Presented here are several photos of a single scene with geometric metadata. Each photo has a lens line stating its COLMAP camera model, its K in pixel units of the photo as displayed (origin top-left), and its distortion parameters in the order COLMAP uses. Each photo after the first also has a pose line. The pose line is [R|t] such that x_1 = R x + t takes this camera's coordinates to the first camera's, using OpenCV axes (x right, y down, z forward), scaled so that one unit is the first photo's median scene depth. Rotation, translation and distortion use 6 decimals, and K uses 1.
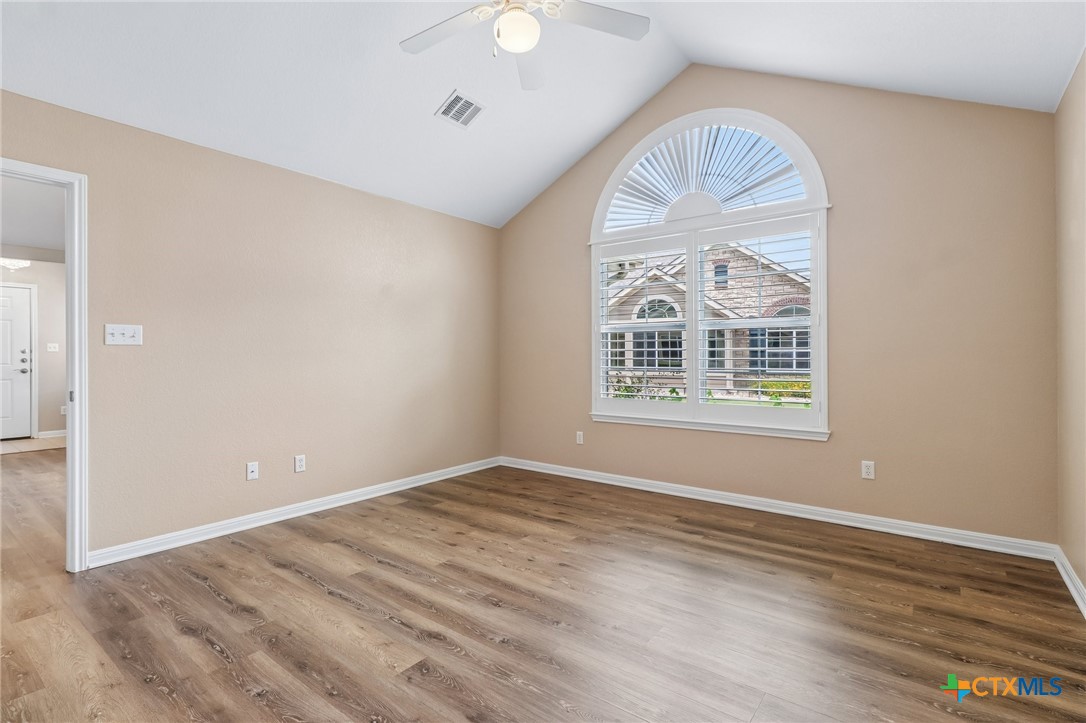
lens RADIAL K [[503.6, 0, 546.4], [0, 503.6, 360.7], [0, 0, 1]] dist [-0.000760, 0.000707]
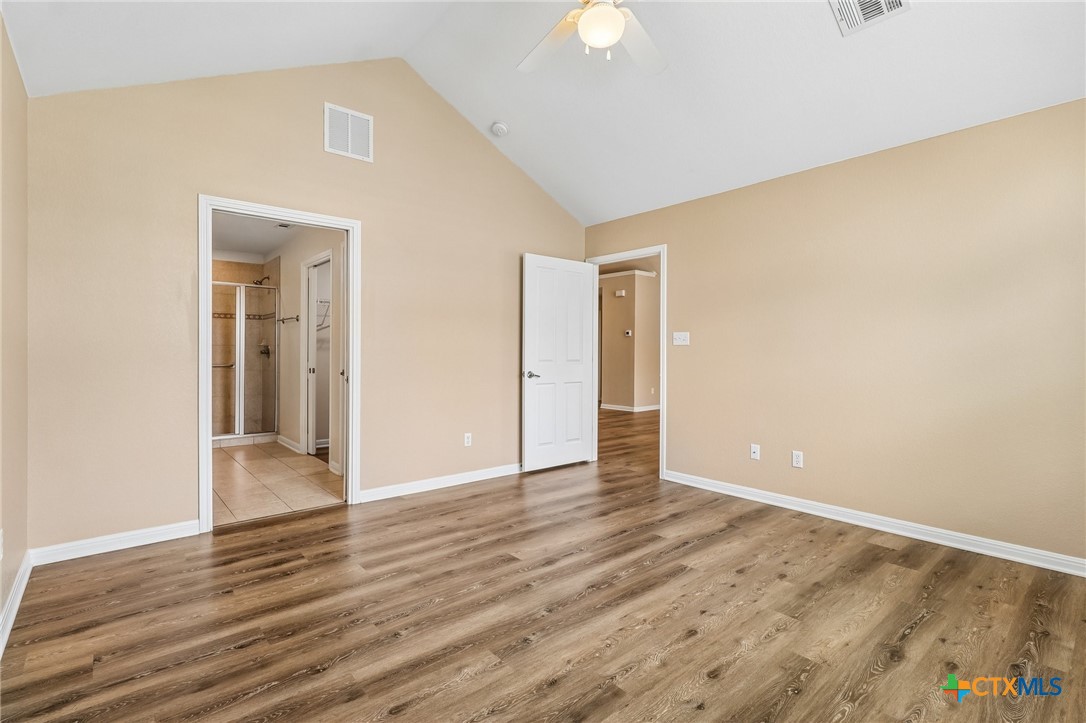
lens RADIAL K [[503.6, 0, 540.2], [0, 503.6, 358.9], [0, 0, 1]] dist [-0.000760, 0.000707]
pose [[-0.200808, 0.013558, -0.979537, 0.712397], [-0.013309, 0.999774, 0.016566, -0.008970], [0.979540, 0.016363, -0.200582, 0.816557]]
